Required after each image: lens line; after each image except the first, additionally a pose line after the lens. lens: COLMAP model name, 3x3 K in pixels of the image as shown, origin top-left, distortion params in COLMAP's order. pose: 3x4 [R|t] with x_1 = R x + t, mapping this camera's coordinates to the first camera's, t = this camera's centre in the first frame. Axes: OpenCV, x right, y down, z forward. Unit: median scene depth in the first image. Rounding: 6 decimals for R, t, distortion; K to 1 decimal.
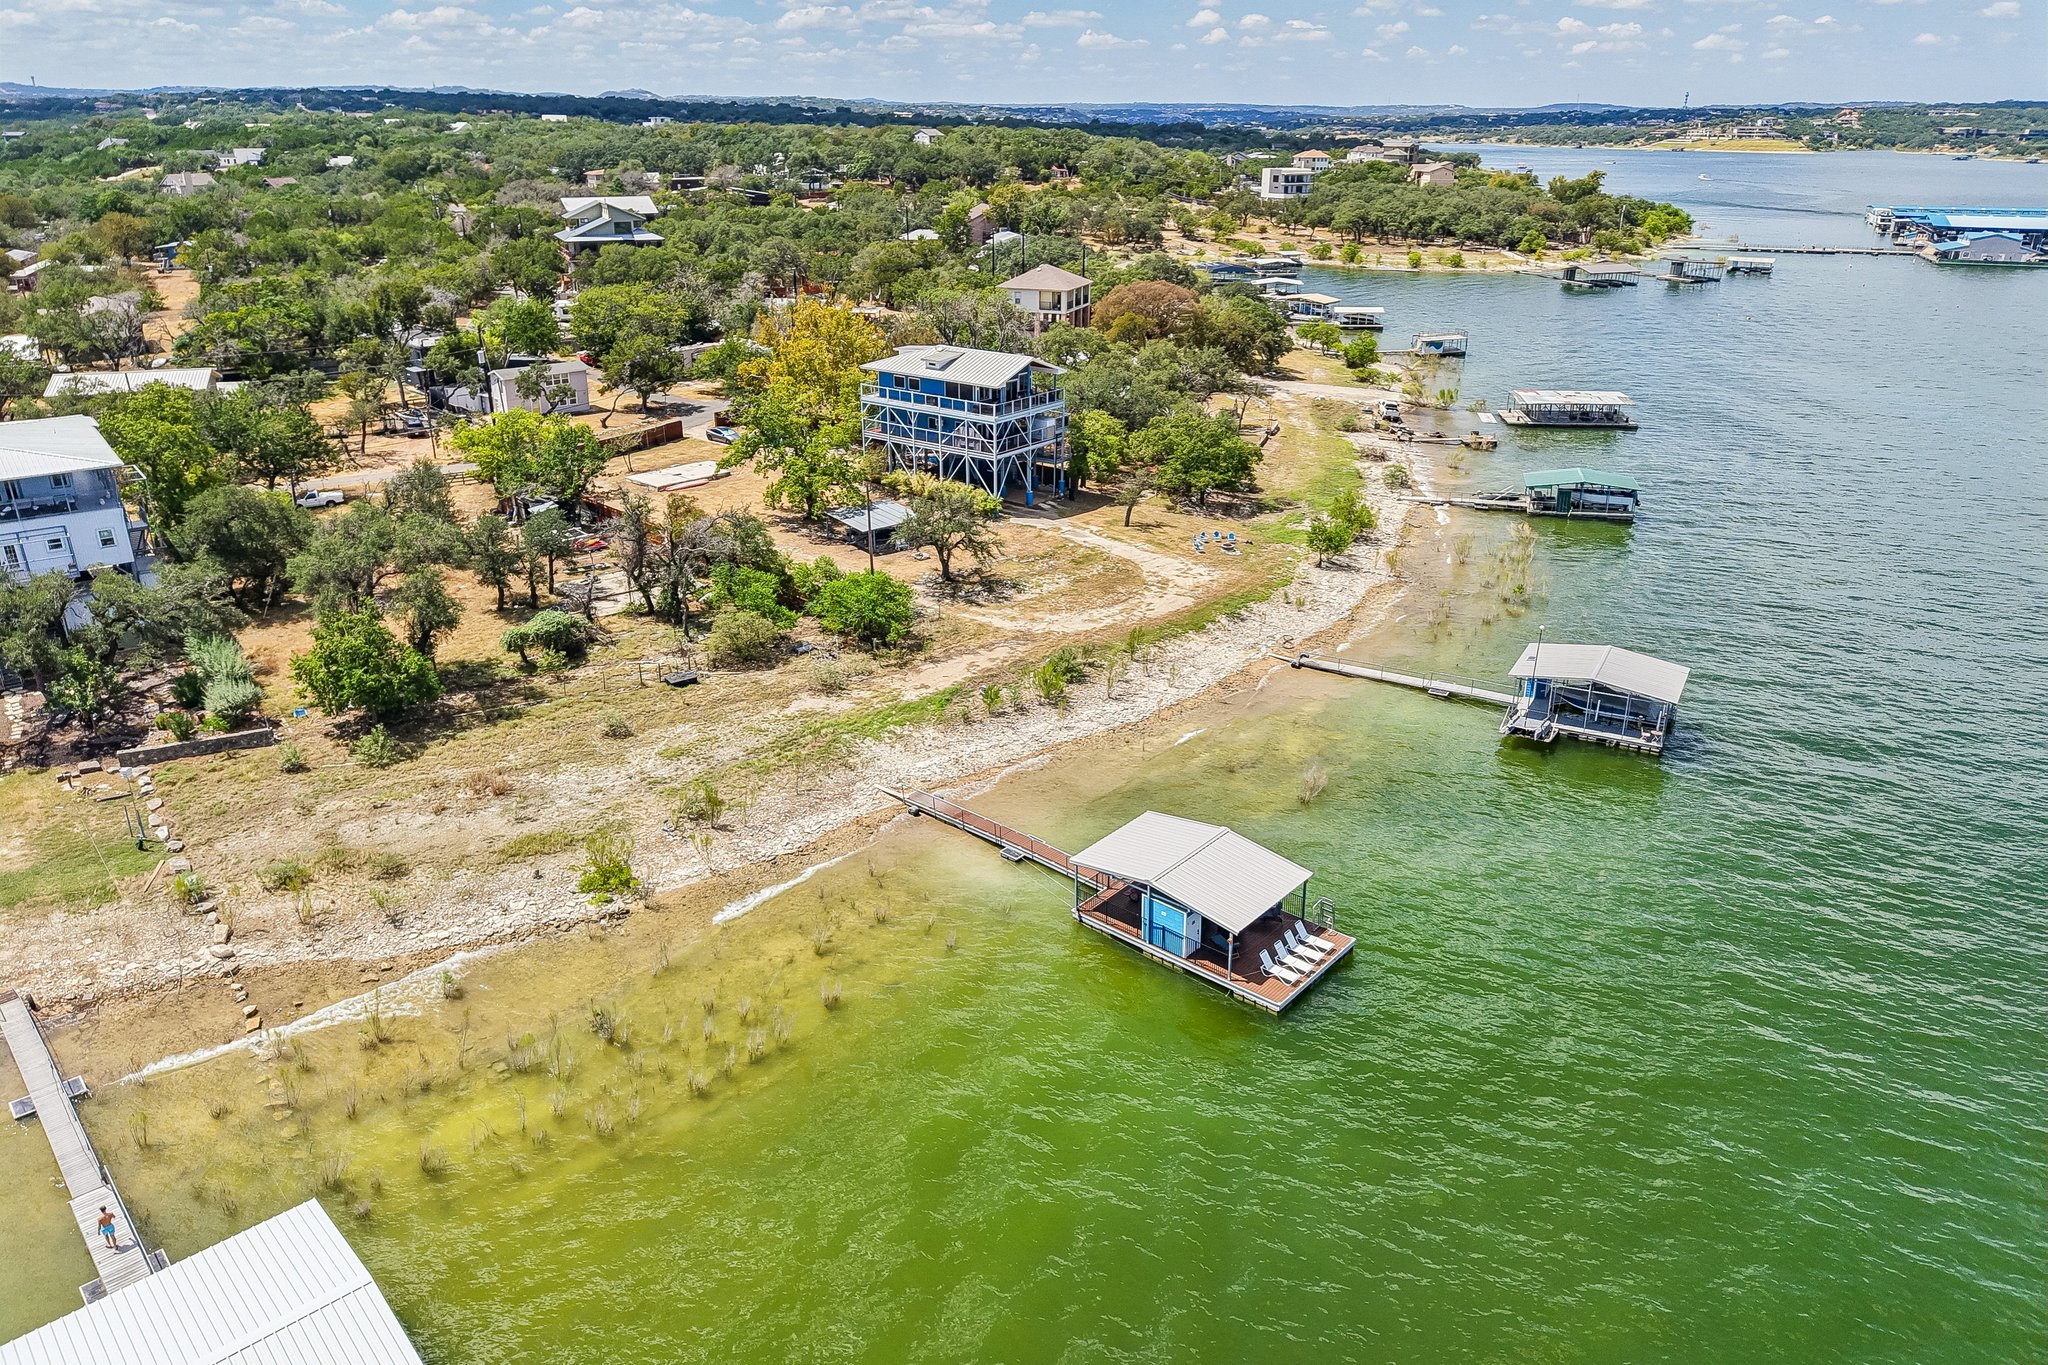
lens RADIAL K [[1408.9, 0, 1017.0], [0, 1408.9, 603.2], [0, 0, 1]] dist [0.011948, -0.028824]
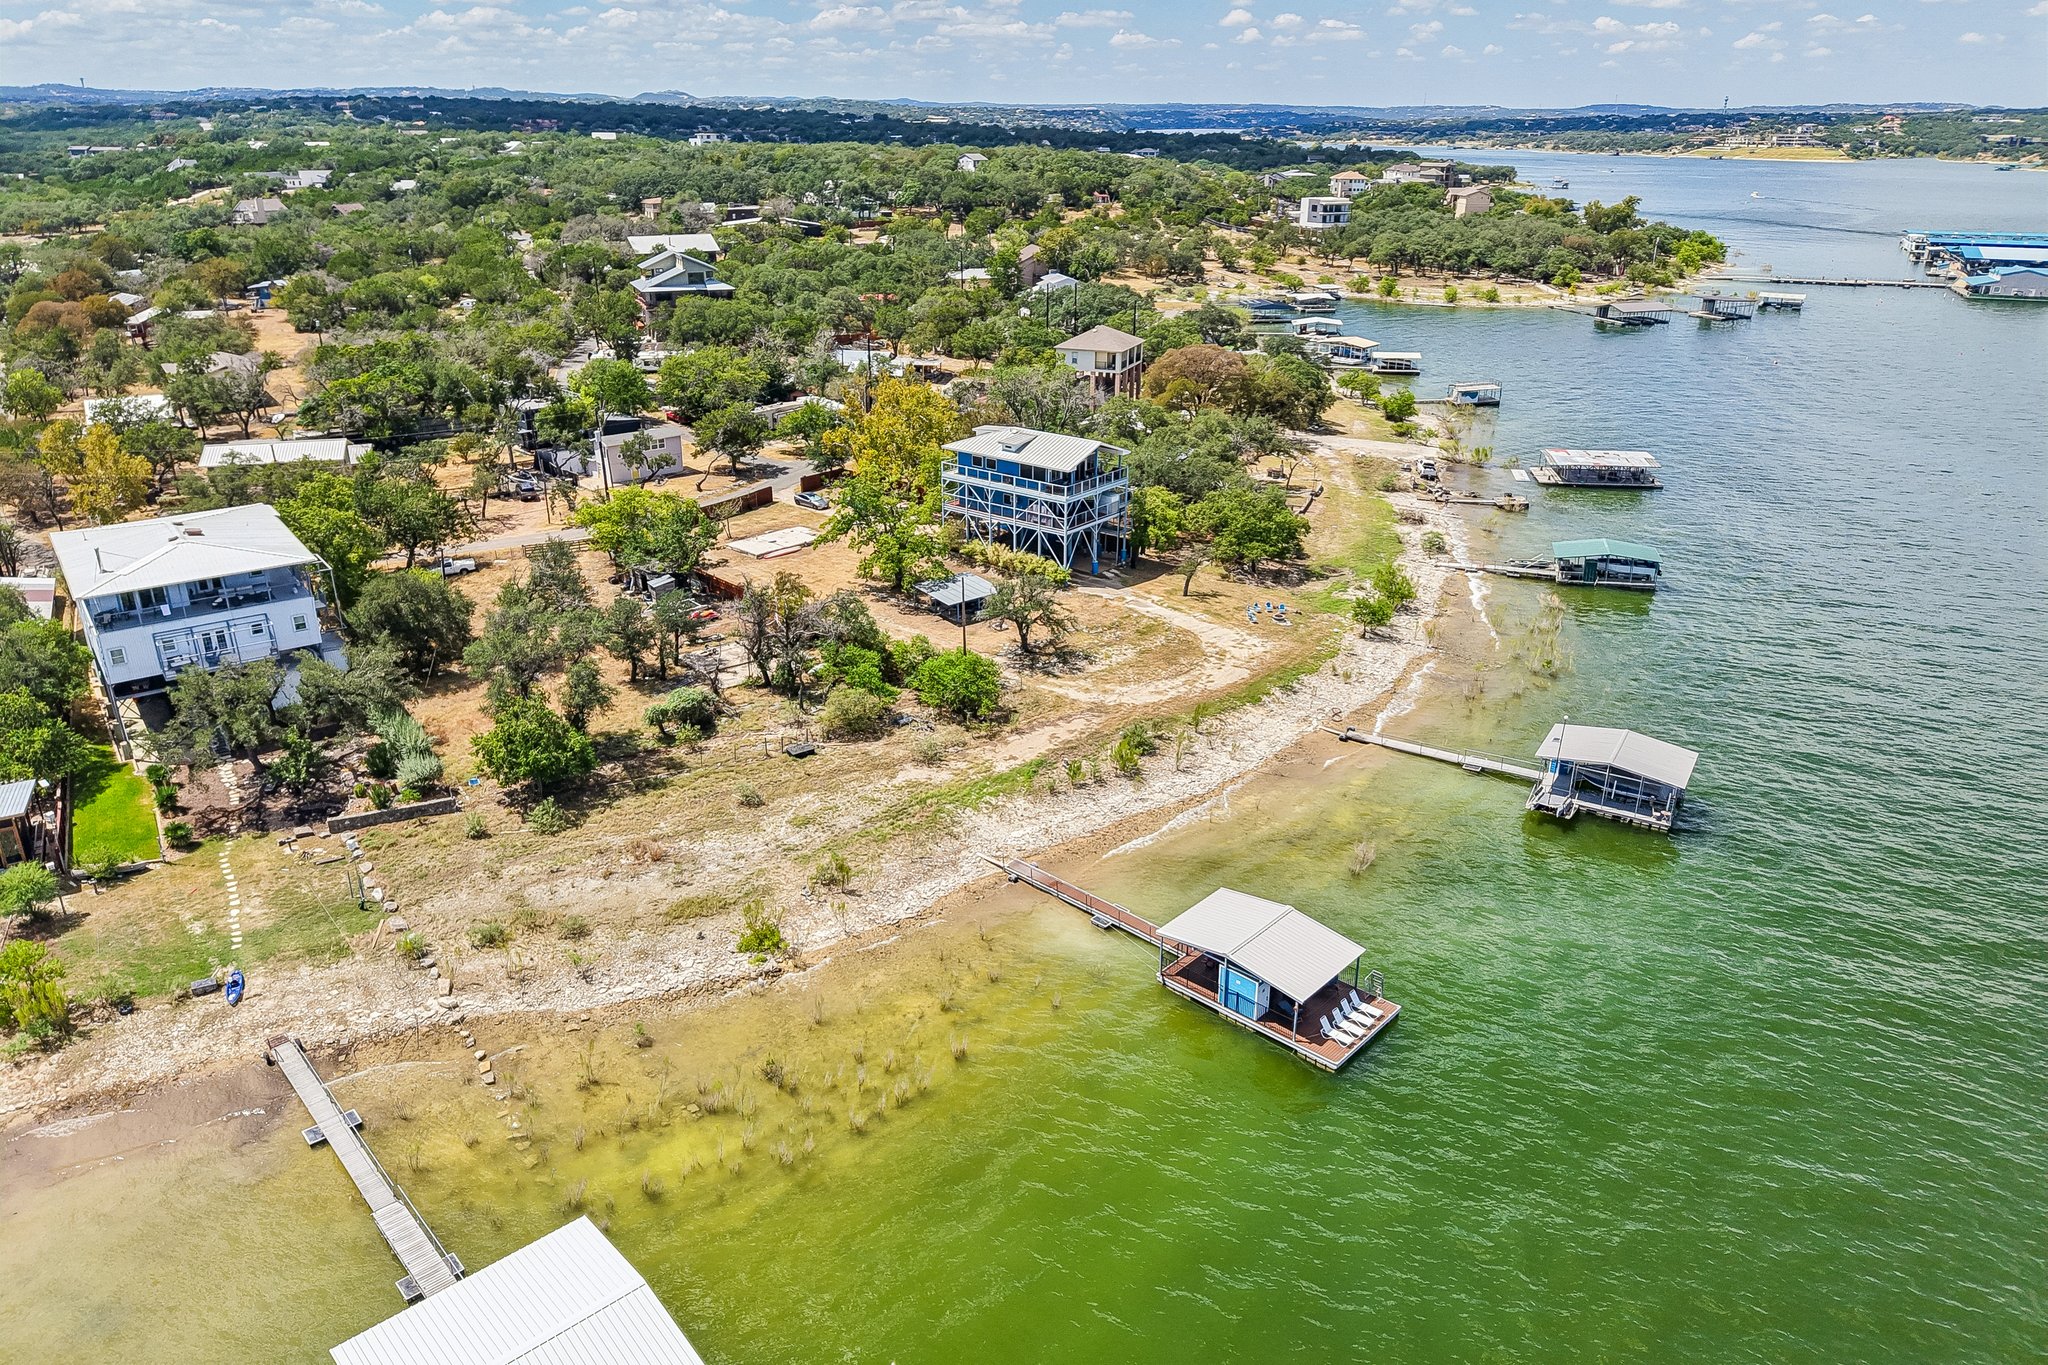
lens RADIAL K [[1408.9, 0, 1017.0], [0, 1408.9, 603.2], [0, 0, 1]] dist [0.011948, -0.028824]
pose [[0.999750, 0.008454, -0.020723, -0.029200], [-0.008454, 0.999964, 0.000081, -0.047095], [0.020723, 0.000094, 0.999785, -0.091593]]
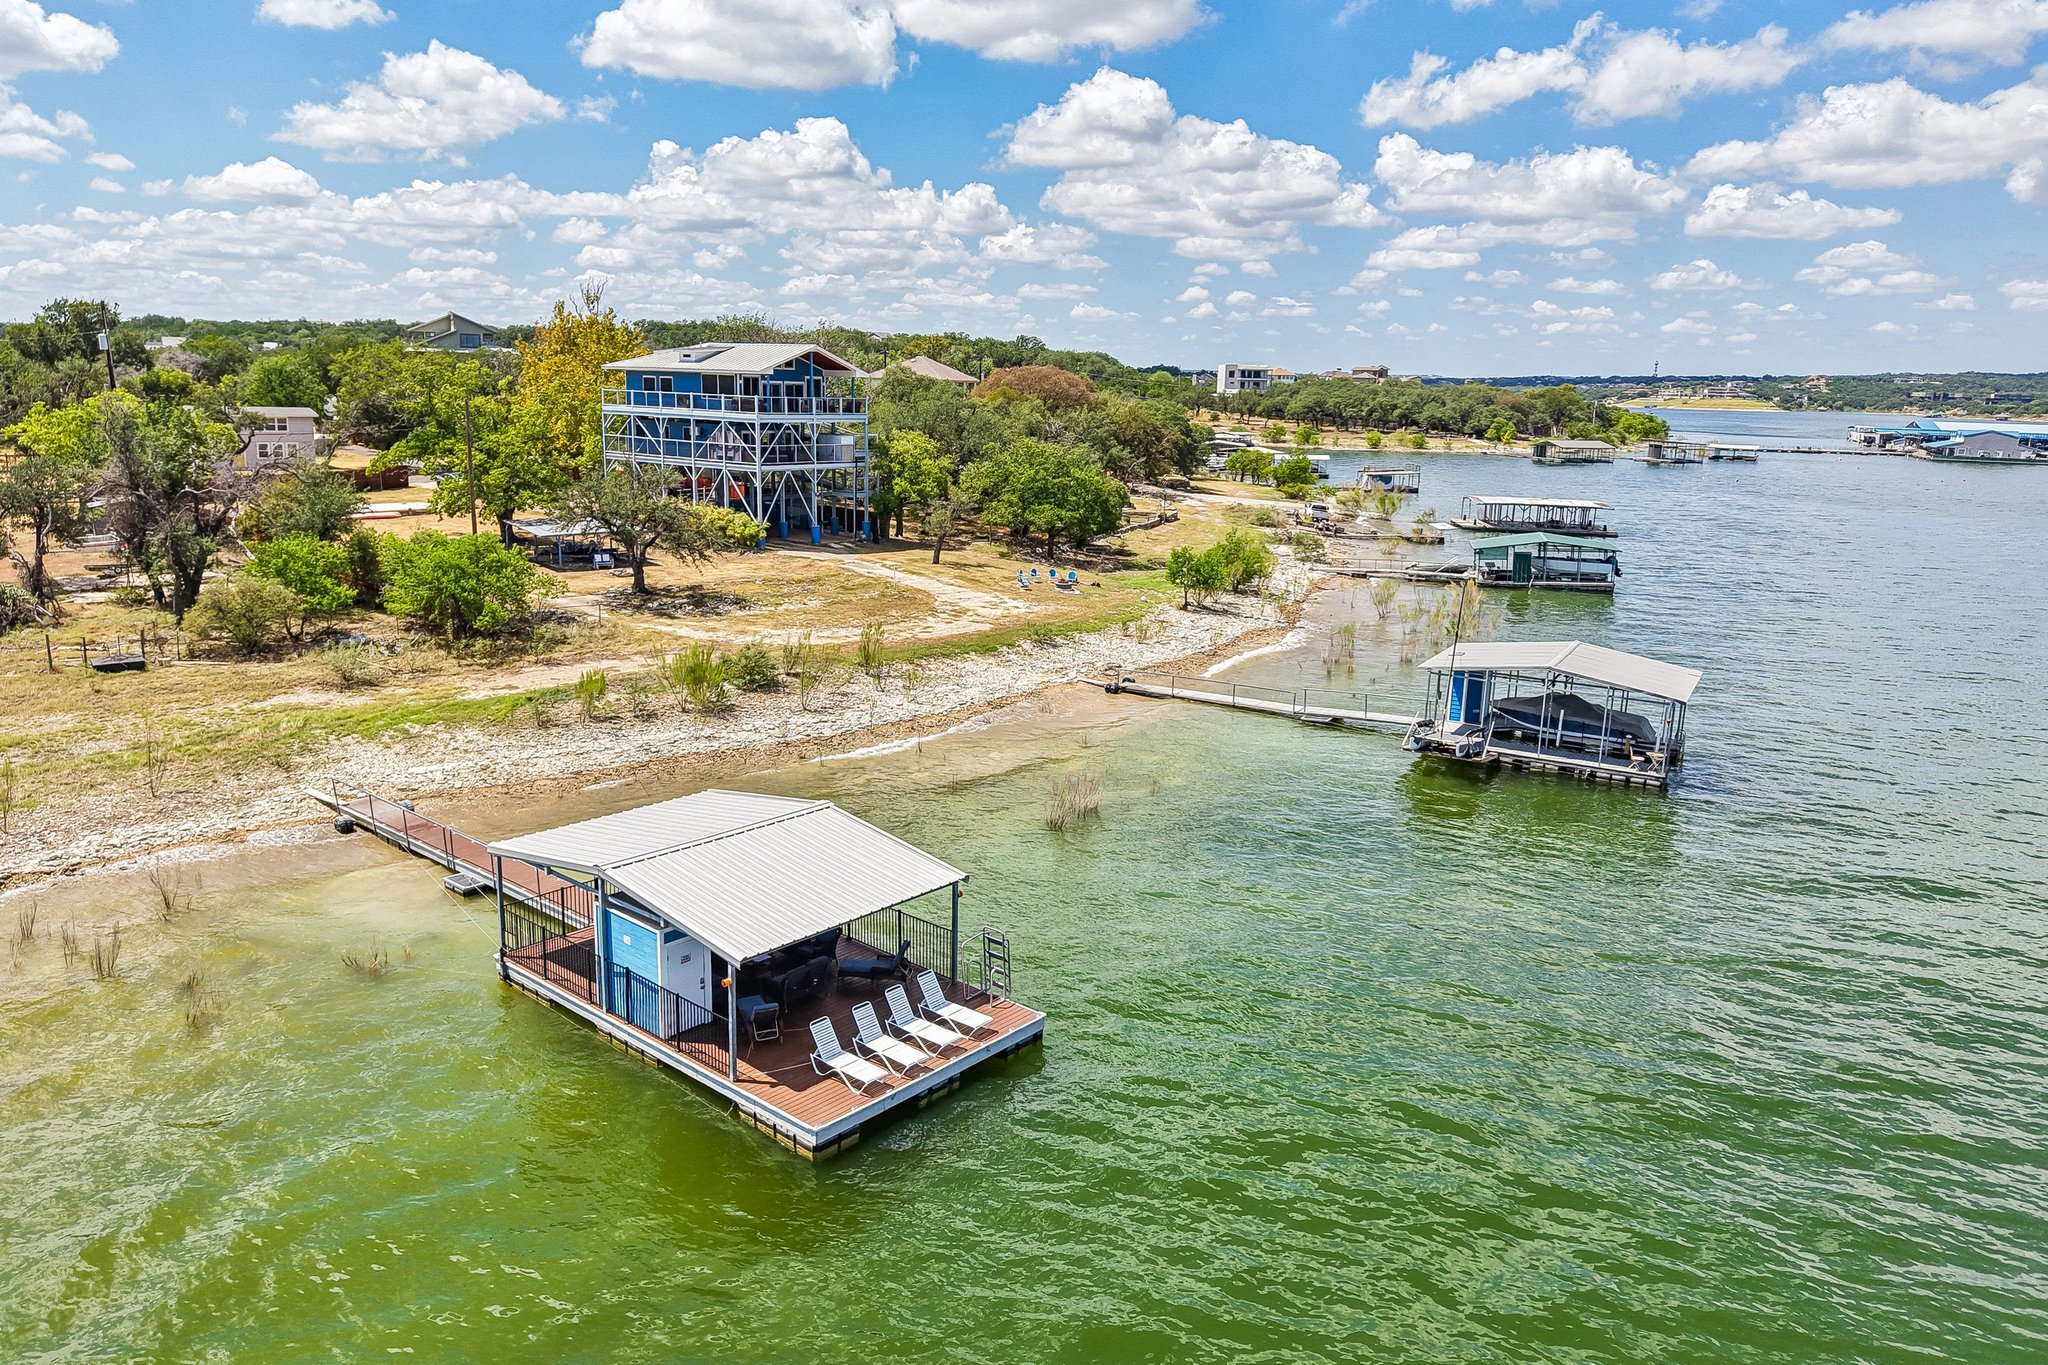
lens RADIAL K [[1404.7, 0, 1017.5], [0, 1404.7, 676.9], [0, 0, 1]] dist [0.040825, -0.062543]
pose [[0.999856, 0.015300, 0.007327, 0.114253], [-0.014263, 0.992033, -0.125172, 0.094799], [-0.009184, 0.125049, 0.992108, 0.259949]]
